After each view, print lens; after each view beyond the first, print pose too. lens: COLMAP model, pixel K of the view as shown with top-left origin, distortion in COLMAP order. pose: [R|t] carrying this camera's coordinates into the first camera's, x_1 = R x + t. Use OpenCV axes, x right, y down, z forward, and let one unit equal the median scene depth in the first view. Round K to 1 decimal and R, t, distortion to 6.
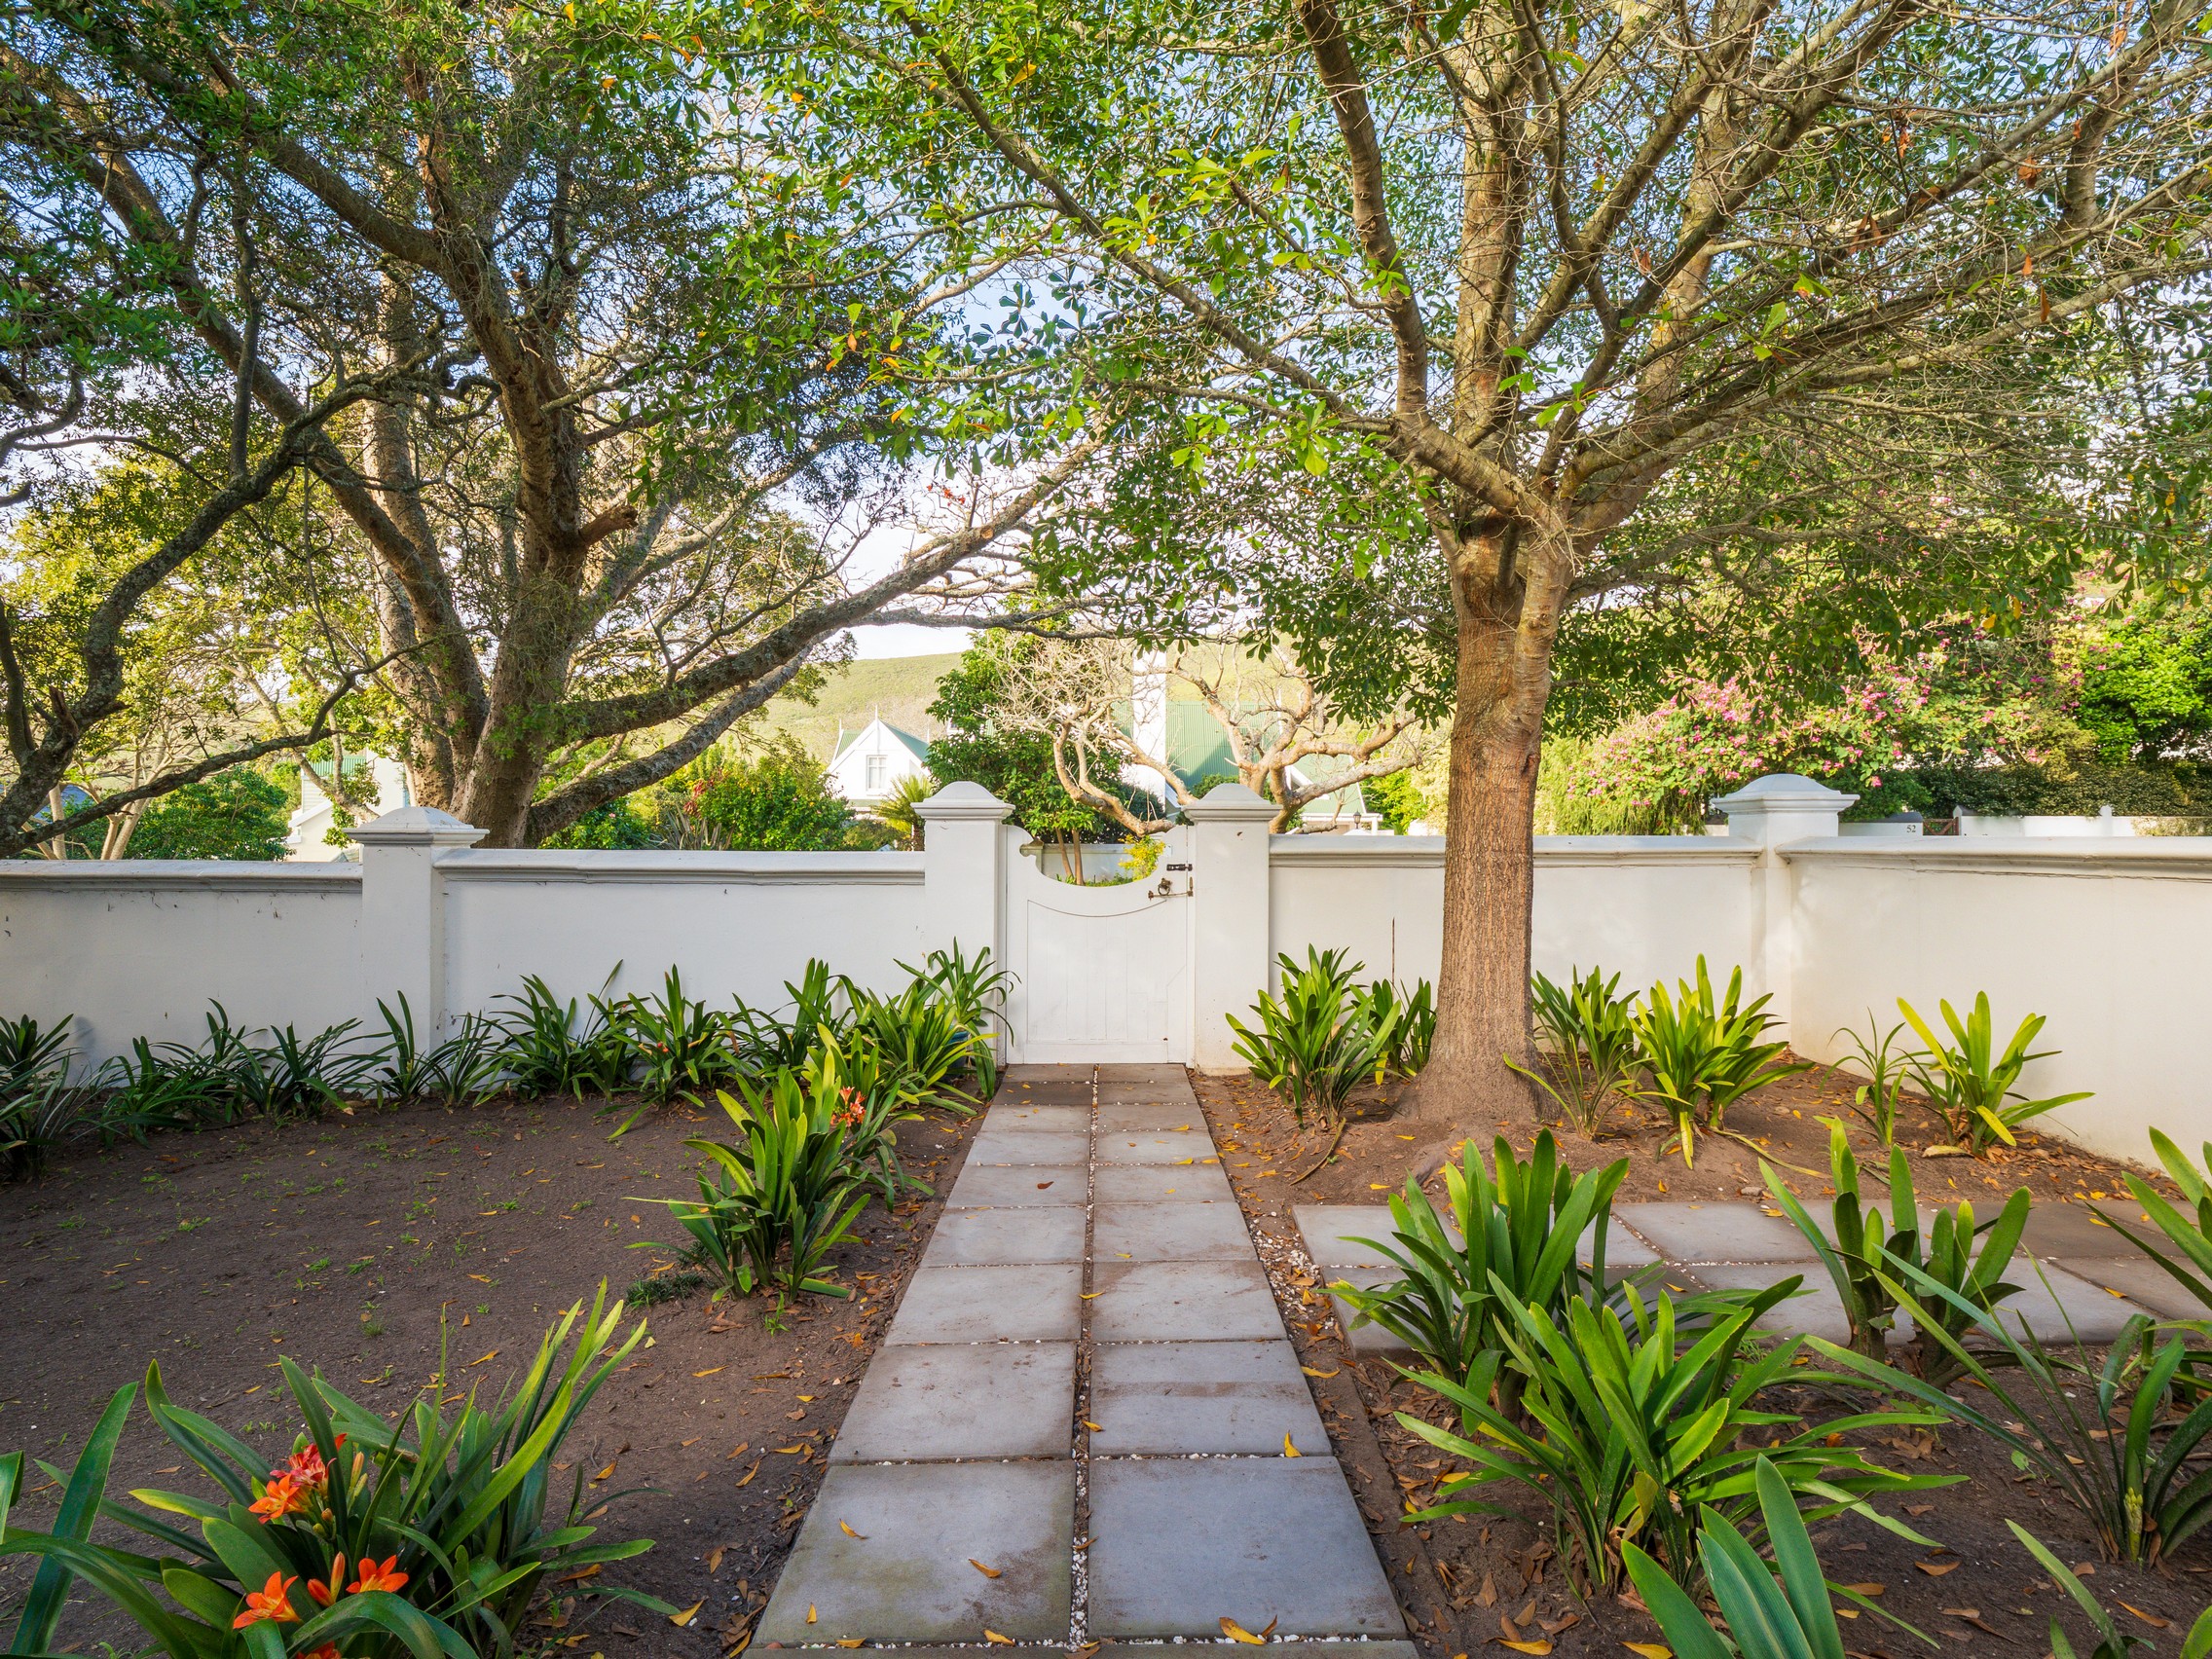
lens RADIAL K [[1094.9, 0, 1120.8], [0, 1094.9, 827.5], [0, 0, 1]] dist [-0.016107, 0.000689]
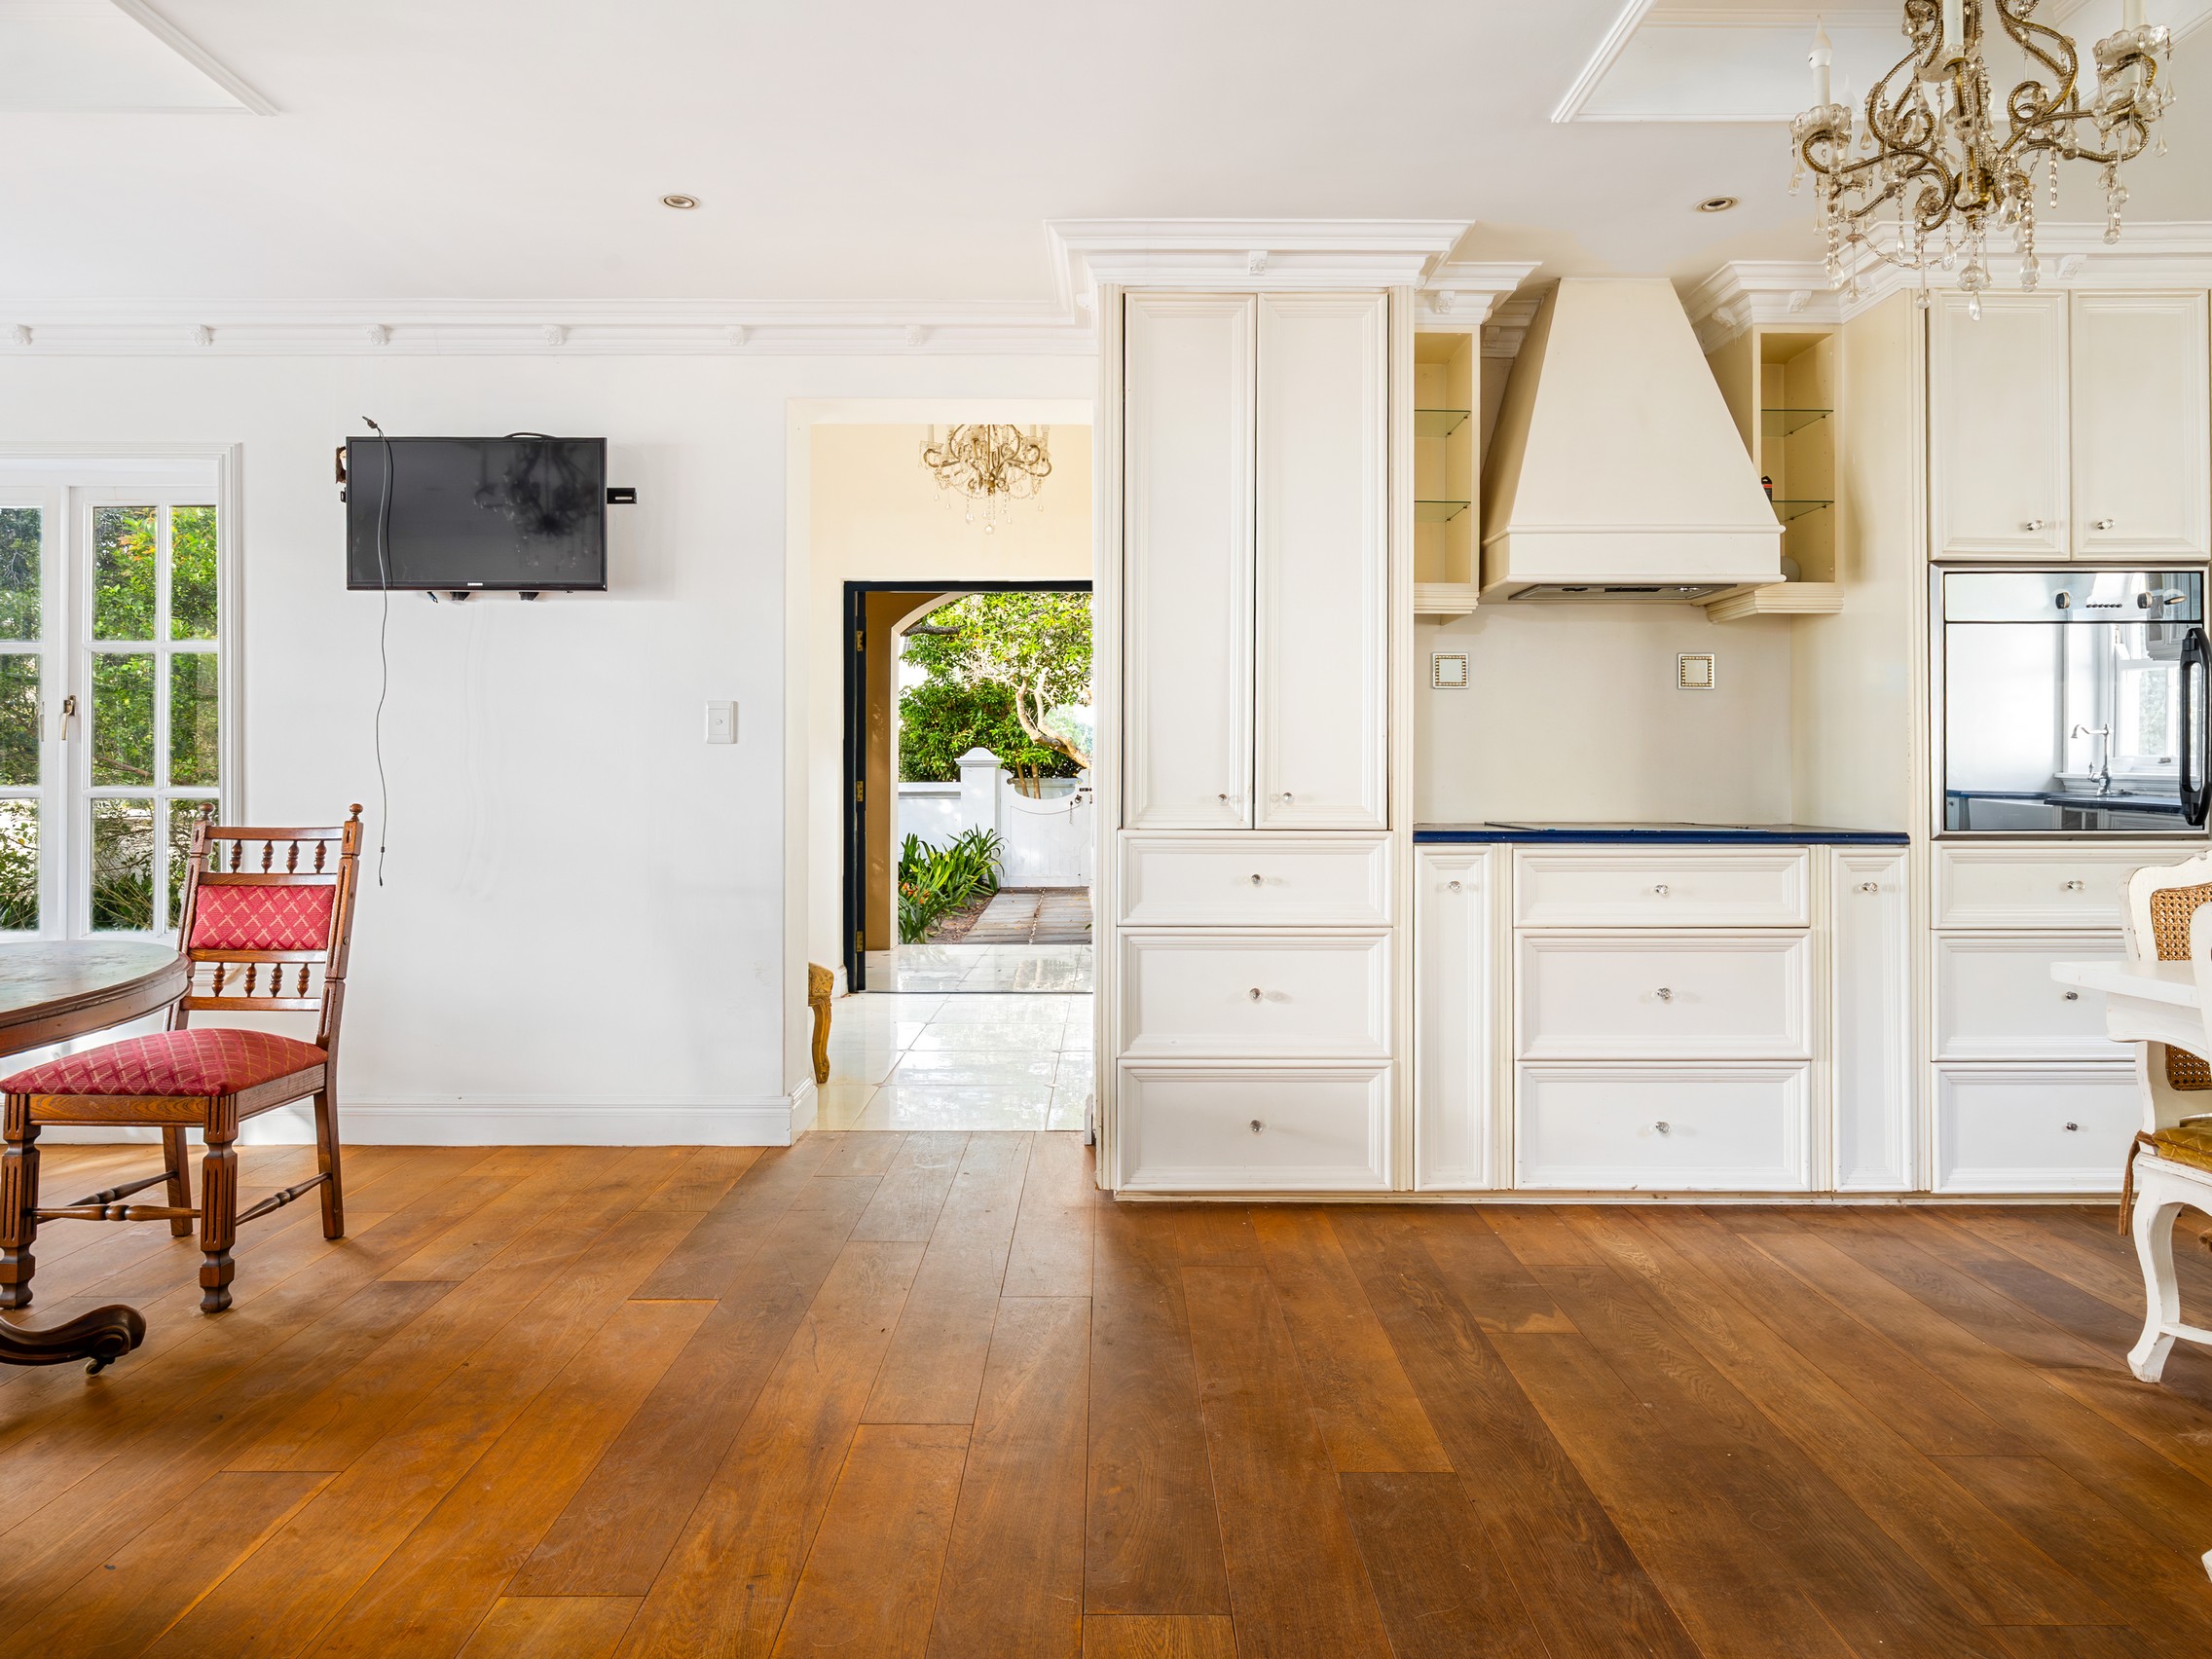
lens RADIAL K [[1349.6, 0, 1106.4], [0, 1349.6, 759.7], [0, 0, 1]] dist [-0.005810, 0.002358]
pose [[0.999936, -0.004281, 0.010511, 0.025113], [0.004270, 0.999990, 0.001111, -0.007804], [-0.010515, -0.001066, 0.999944, -0.569416]]
